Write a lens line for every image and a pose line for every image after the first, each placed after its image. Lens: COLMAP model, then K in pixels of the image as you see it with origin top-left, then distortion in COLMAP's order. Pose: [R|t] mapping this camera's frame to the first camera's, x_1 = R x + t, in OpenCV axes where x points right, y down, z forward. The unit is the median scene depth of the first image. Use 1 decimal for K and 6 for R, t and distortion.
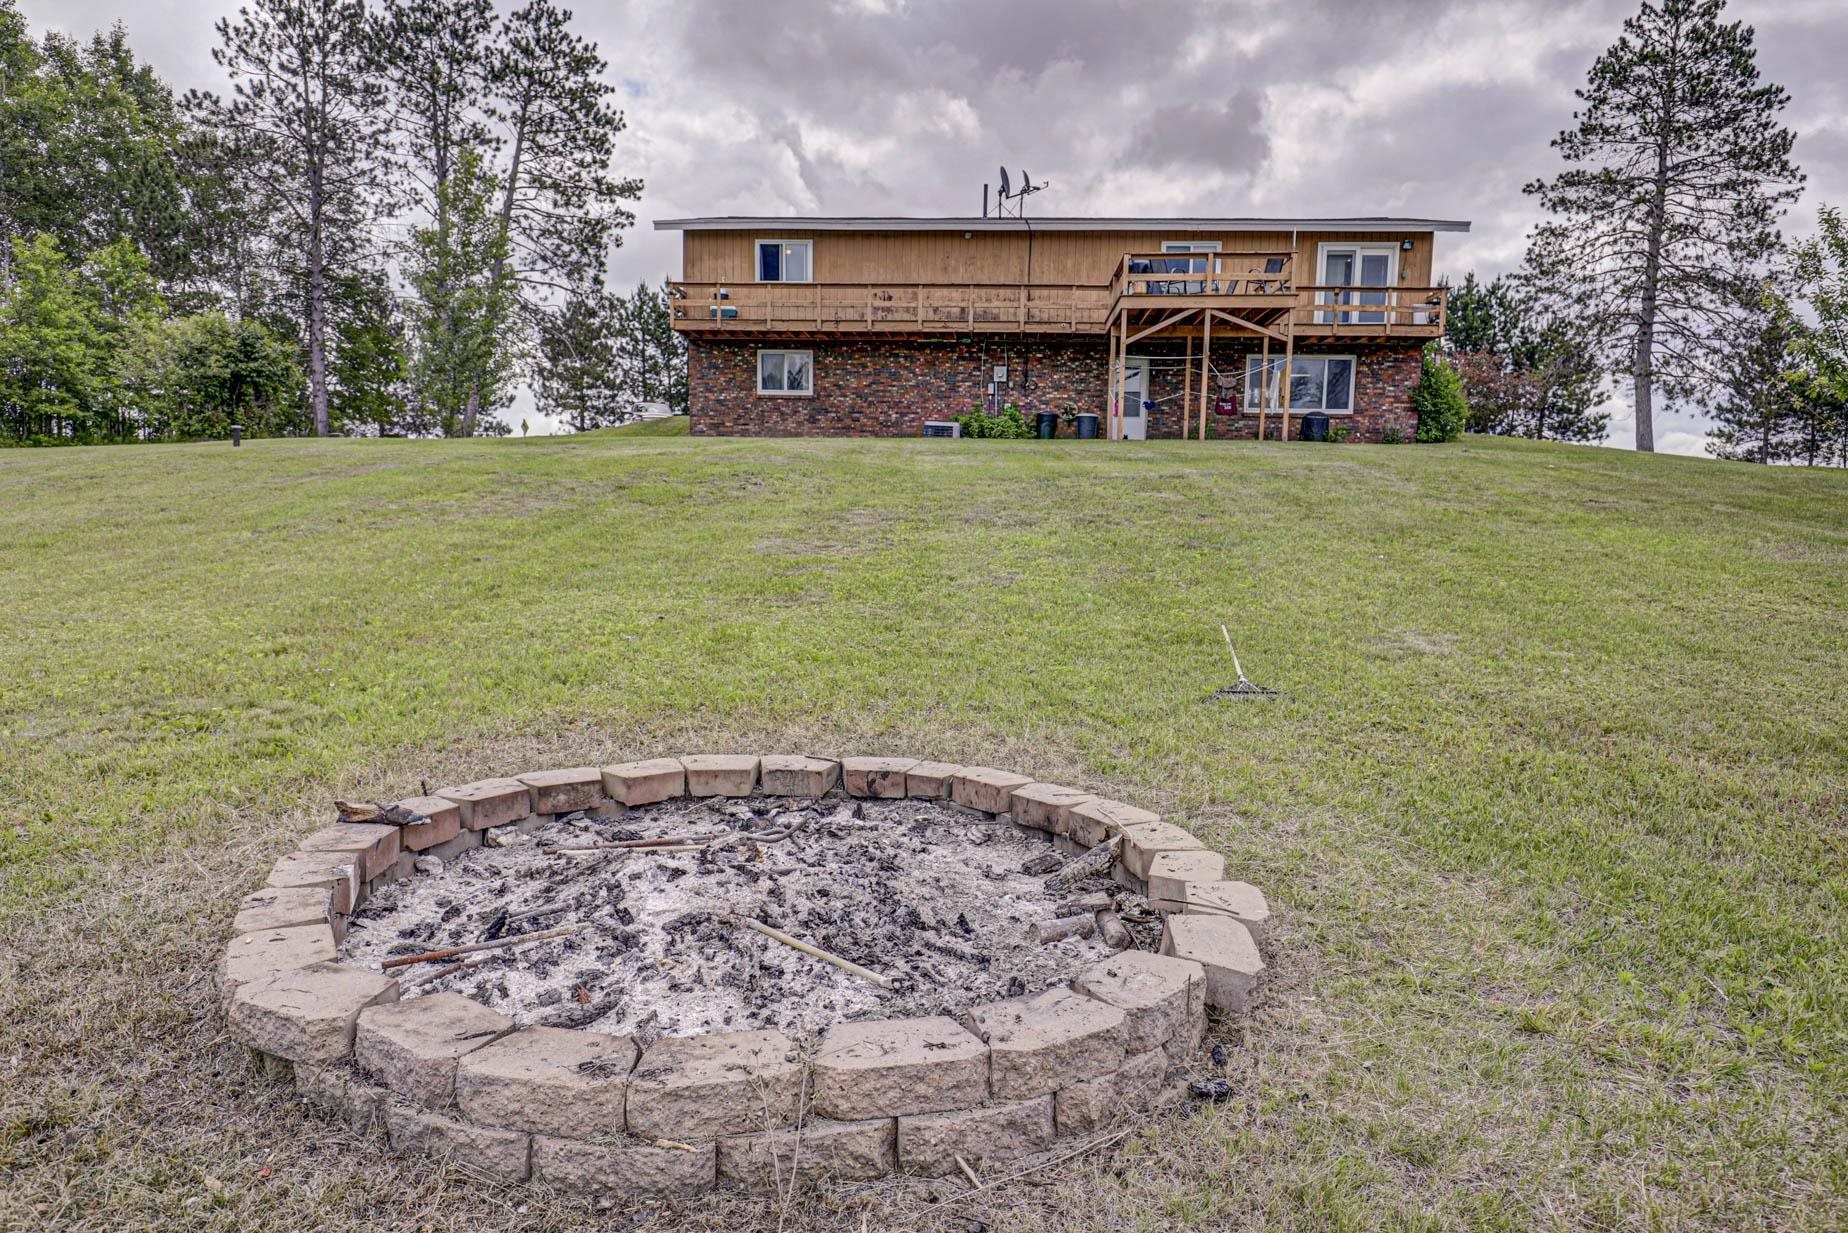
lens RADIAL K [[1197.0, 0, 924.0], [0, 1197.0, 616.5], [0, 0, 1]] dist [0.000350, 0.001146]
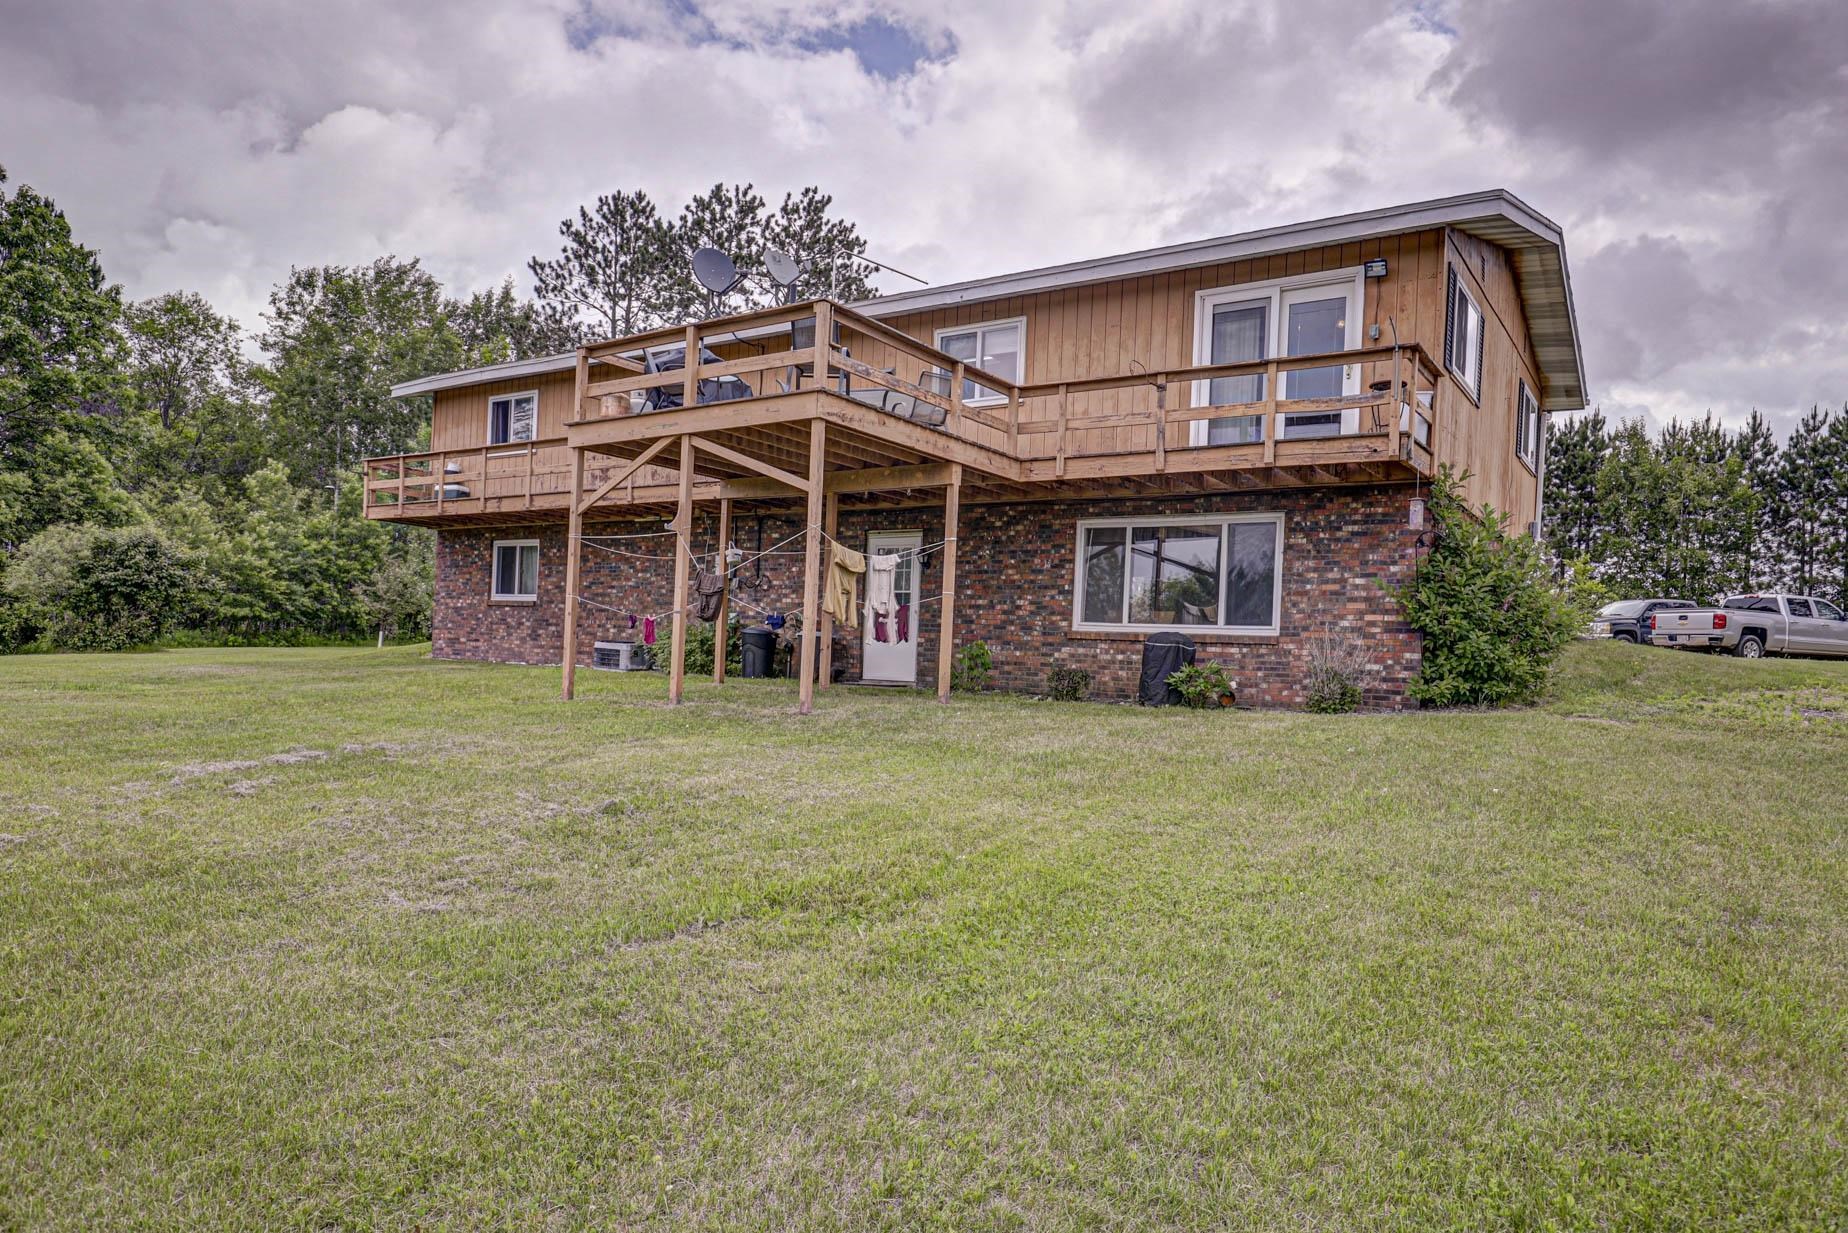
lens RADIAL K [[1168.7, 0, 924.0], [0, 1168.7, 616.5], [0, 0, 1]] dist [-0.060955, 0.056489]
pose [[0.851143, 0.002340, -0.524929, 0.479382], [-0.080913, 0.988624, -0.126789, -0.109571], [0.518660, 0.150389, 0.841650, 0.553413]]
